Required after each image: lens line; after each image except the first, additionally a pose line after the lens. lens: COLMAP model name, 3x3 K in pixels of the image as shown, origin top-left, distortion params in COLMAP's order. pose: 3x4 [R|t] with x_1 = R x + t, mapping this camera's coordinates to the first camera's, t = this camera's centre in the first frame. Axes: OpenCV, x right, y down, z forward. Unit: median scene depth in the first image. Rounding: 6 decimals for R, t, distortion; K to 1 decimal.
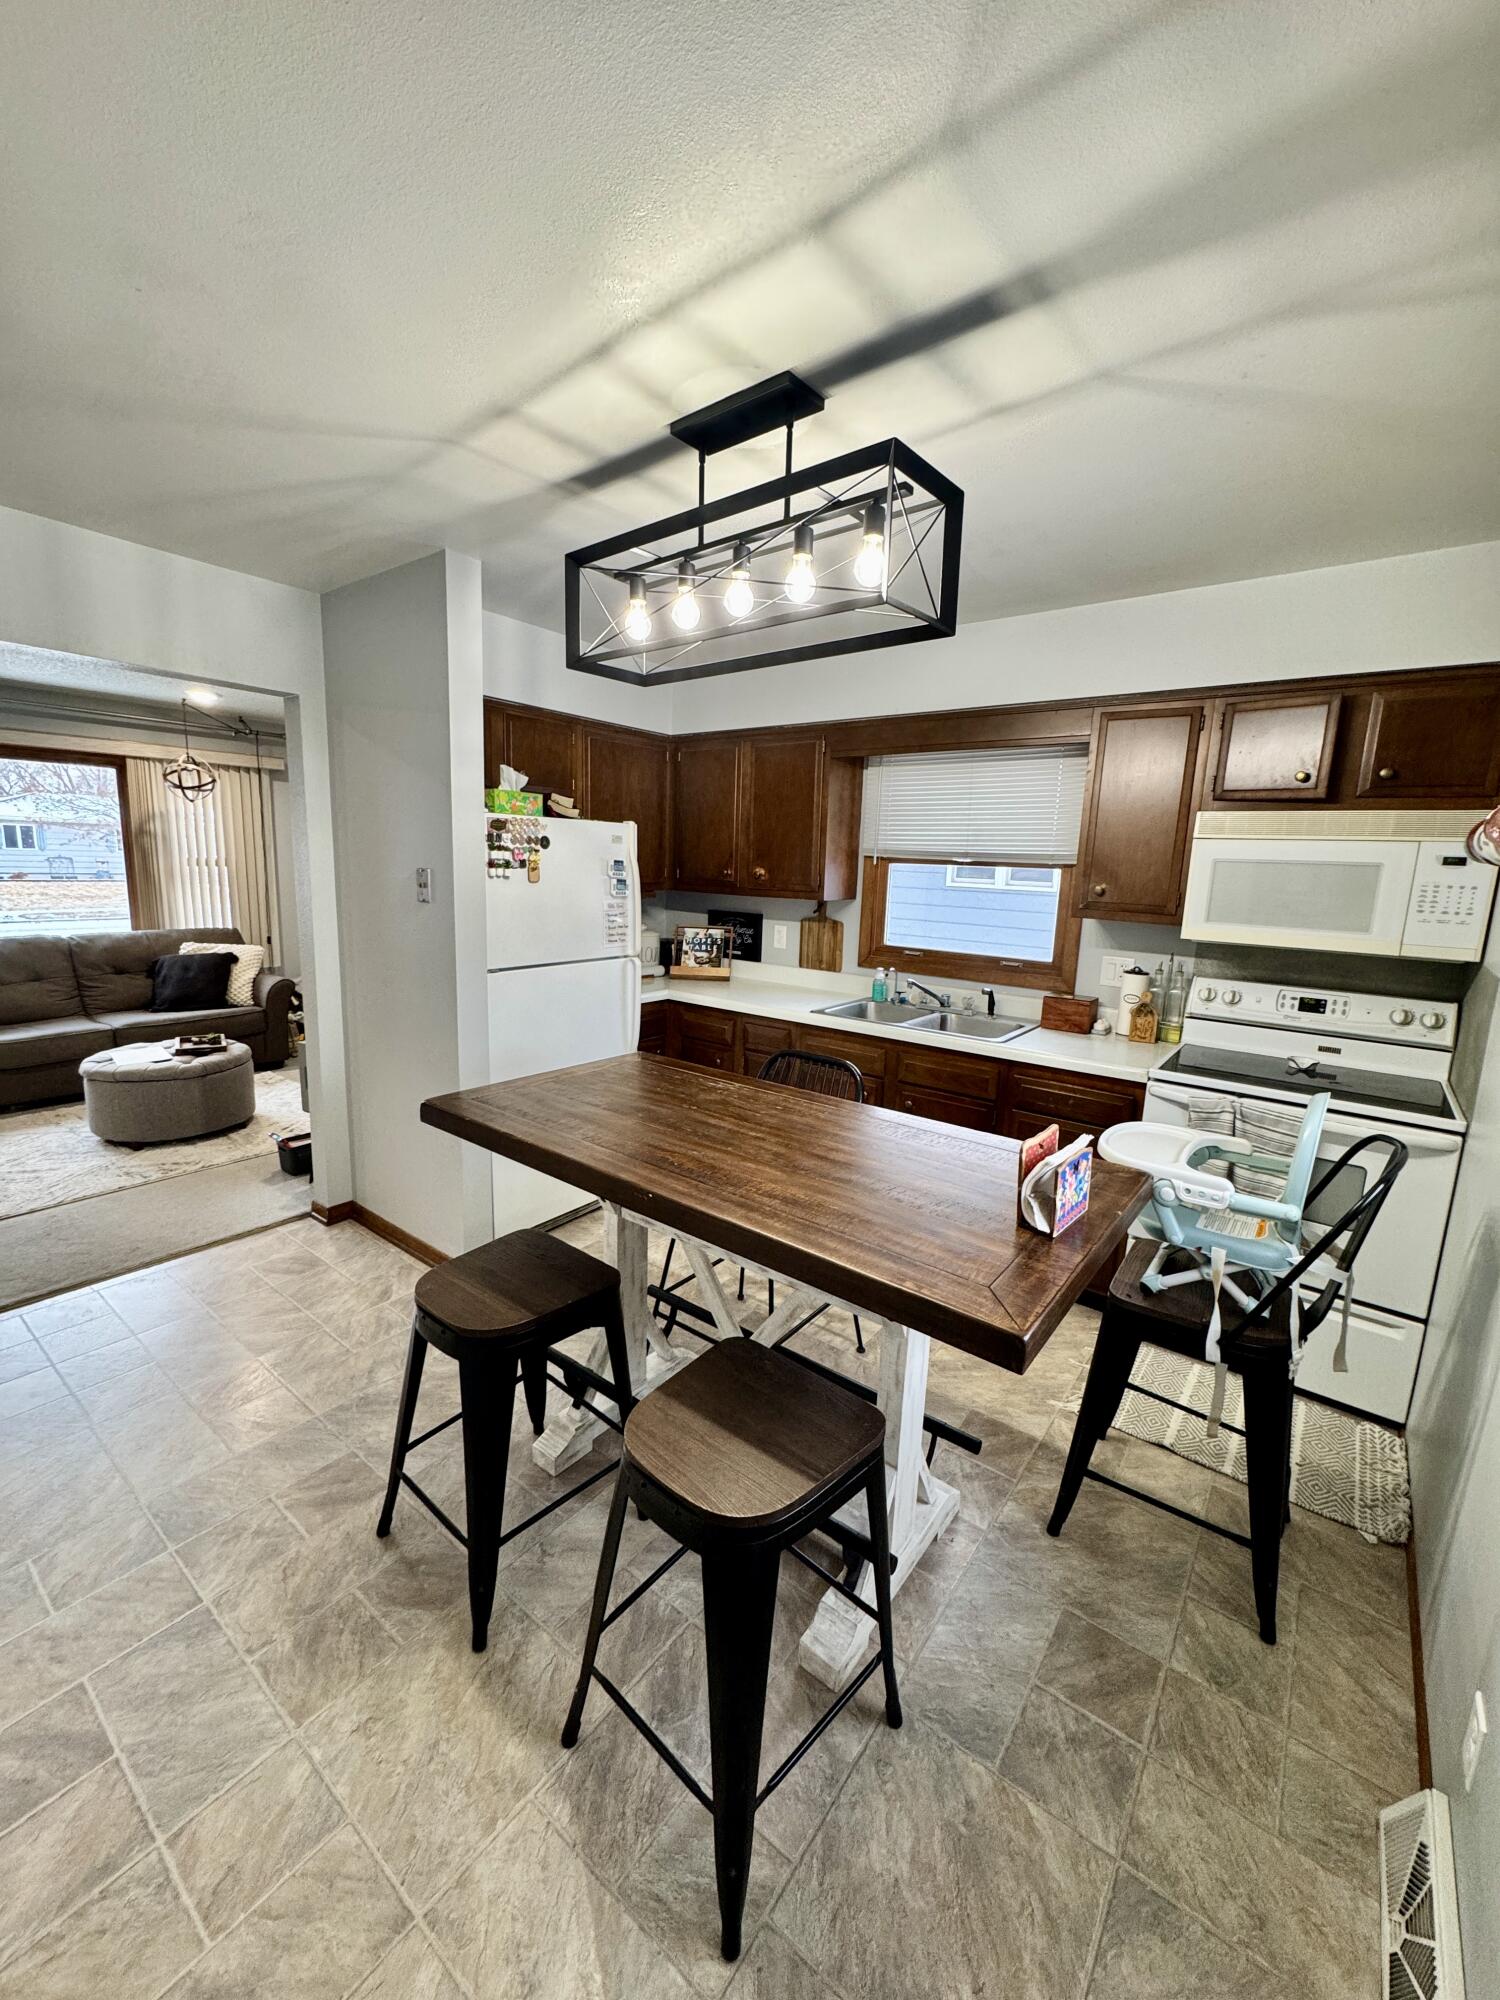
lens RADIAL K [[798.2, 0, 751.3], [0, 798.2, 1002.7], [0, 0, 1]] dist [-0.007273, 0.000762]
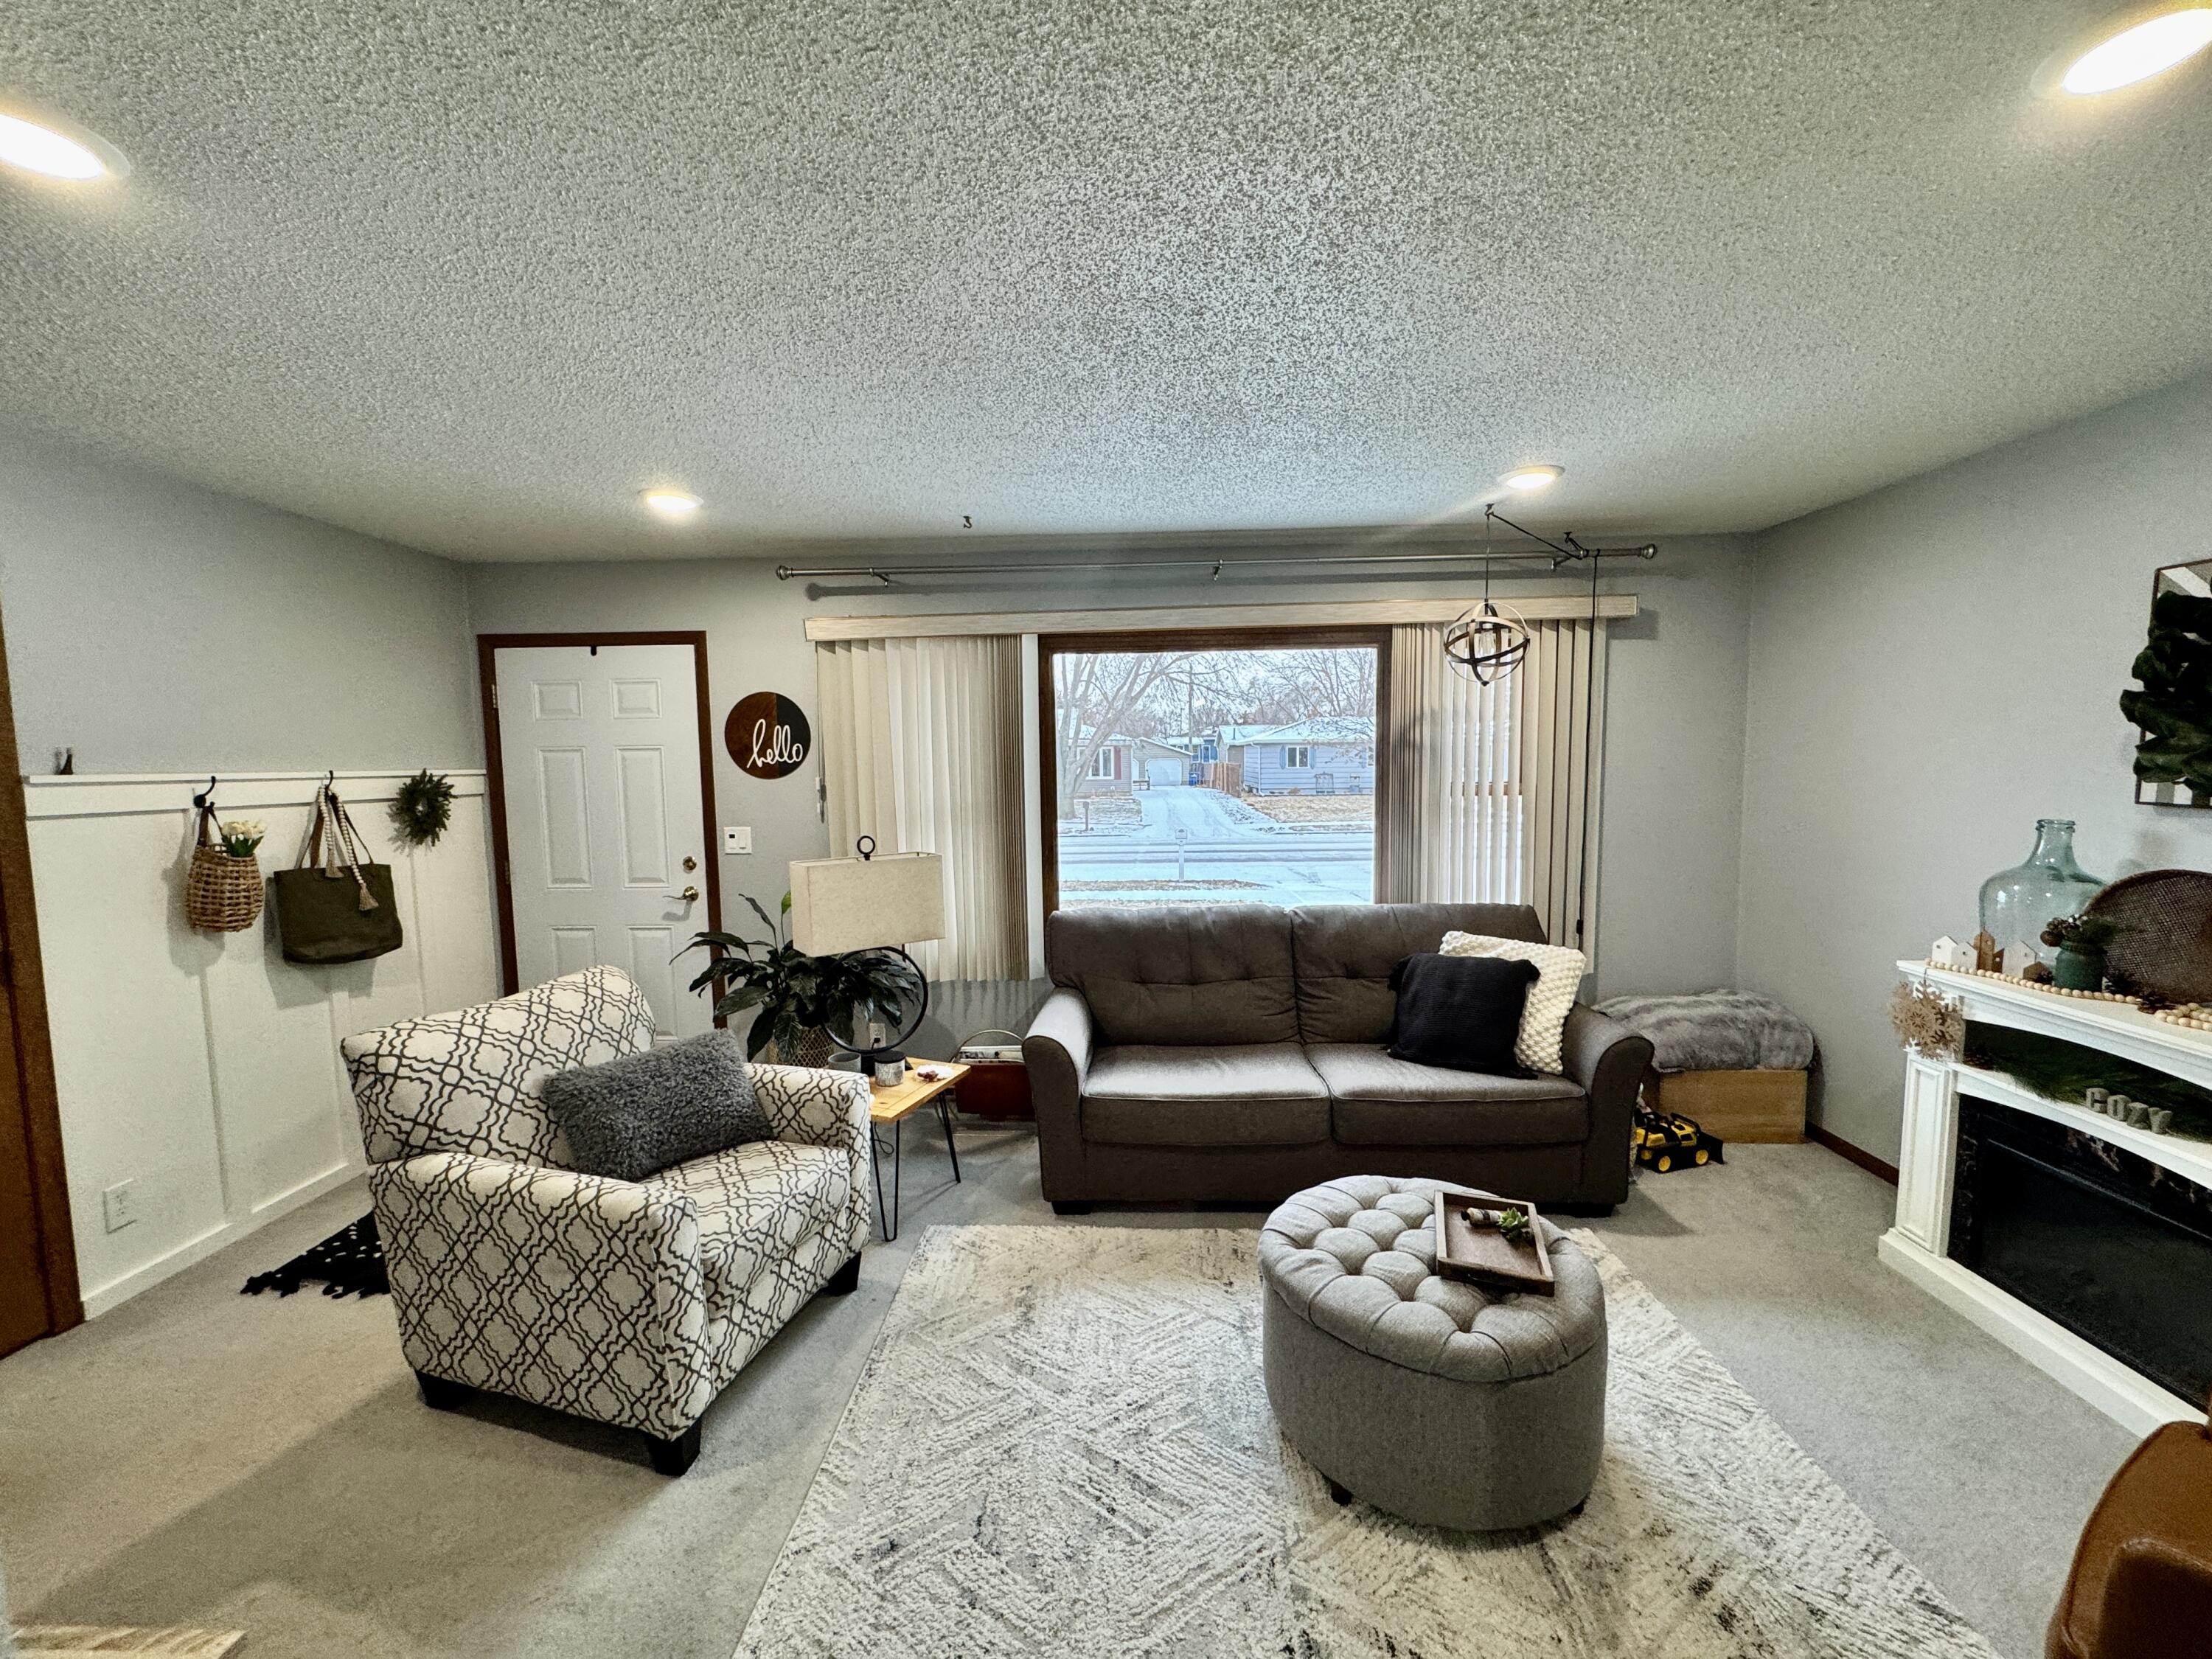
lens RADIAL K [[882.8, 0, 1118.7], [0, 882.8, 829.2], [0, 0, 1]] dist [-0.007273, 0.000762]
pose [[0.589382, 0.021545, -0.807567, -0.343653], [-0.107142, 0.992898, -0.051705, -0.090397], [0.800718, 0.116999, 0.587505, 0.430193]]
